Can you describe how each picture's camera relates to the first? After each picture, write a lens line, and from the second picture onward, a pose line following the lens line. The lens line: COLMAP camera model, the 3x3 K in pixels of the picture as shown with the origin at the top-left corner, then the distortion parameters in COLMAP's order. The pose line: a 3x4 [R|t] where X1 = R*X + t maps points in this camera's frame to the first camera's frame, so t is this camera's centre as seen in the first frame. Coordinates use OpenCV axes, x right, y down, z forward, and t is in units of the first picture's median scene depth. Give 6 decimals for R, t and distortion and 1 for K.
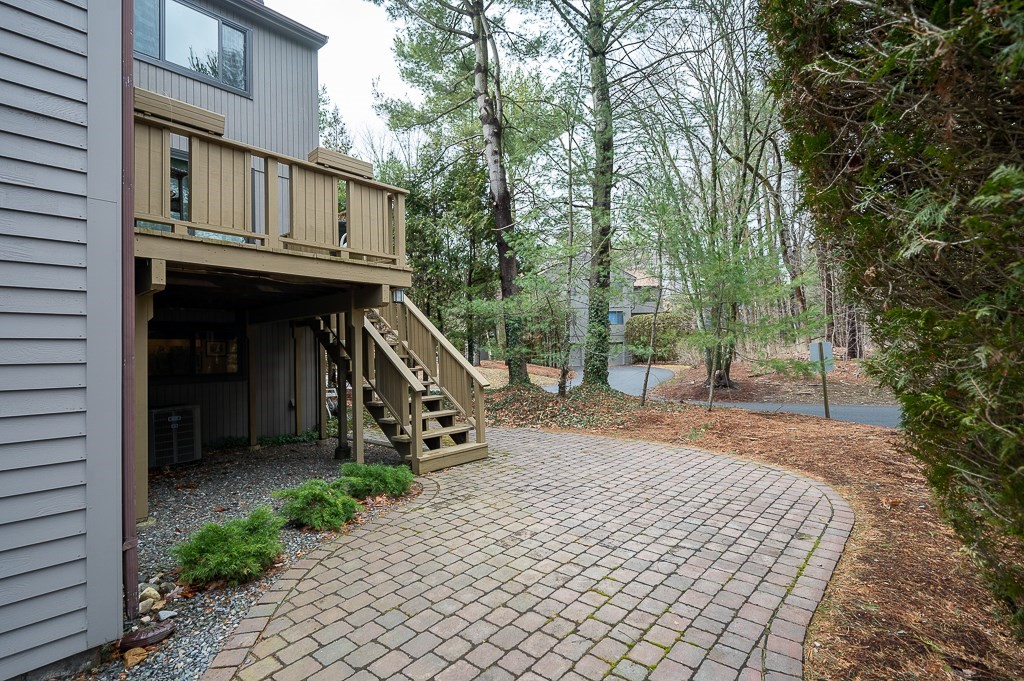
lens RADIAL K [[491.1, 0, 512.0], [0, 491.1, 340.5], [0, 0, 1]] dist [-0.001228, -0.000123]
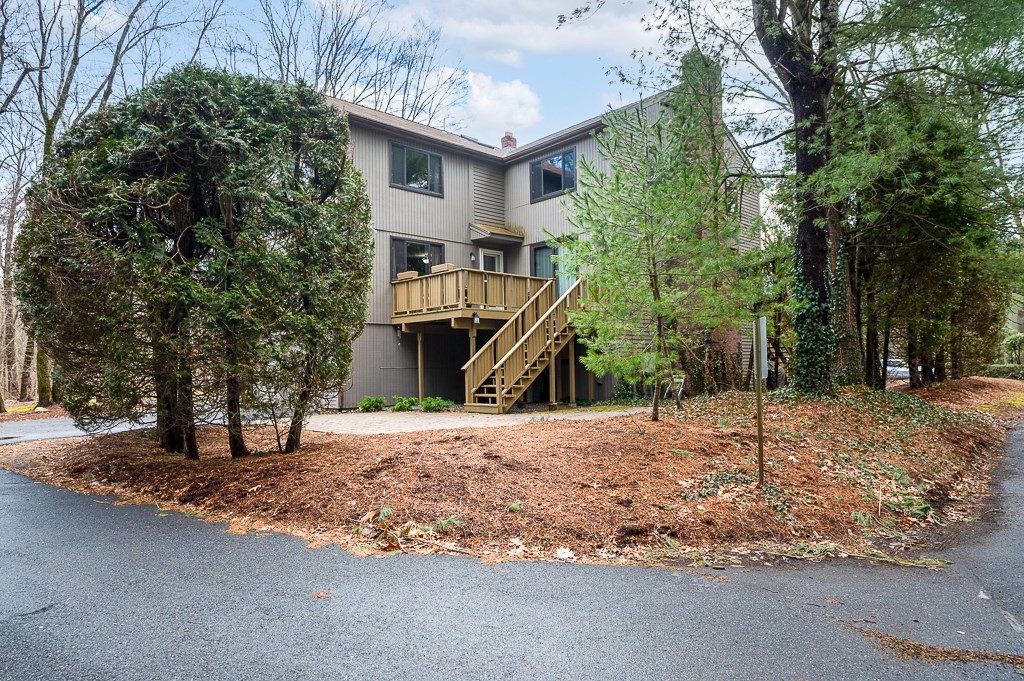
lens RADIAL K [[624.5, 0, 512.0], [0, 624.5, 340.5], [0, 0, 1]] dist [0.001086, 0.000050]
pose [[-0.106041, -0.009409, -0.994317, 2.349051], [0.046787, 0.998801, -0.014441, 0.033186], [0.993260, -0.048052, -0.105473, 1.496983]]
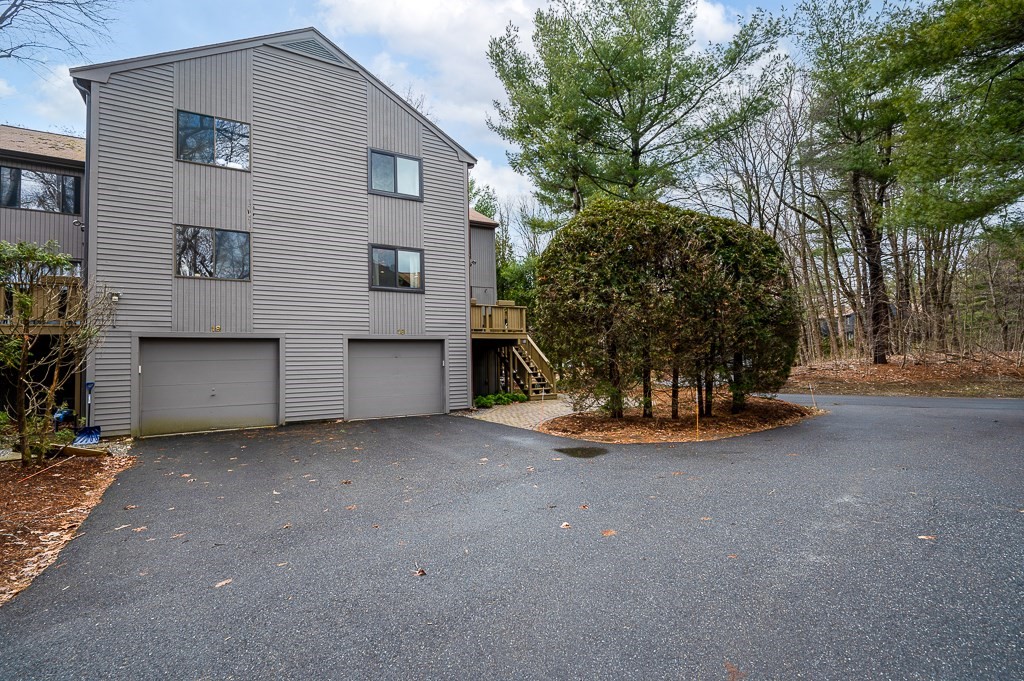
lens RADIAL K [[497.3, 0, 512.0], [0, 497.3, 340.5], [0, 0, 1]] dist [0.000081, 0.000002]
pose [[0.956897, -0.035526, -0.288247, 0.583802], [0.025805, 0.998965, -0.037457, 0.013698], [0.289280, 0.028404, 0.956823, -1.949731]]
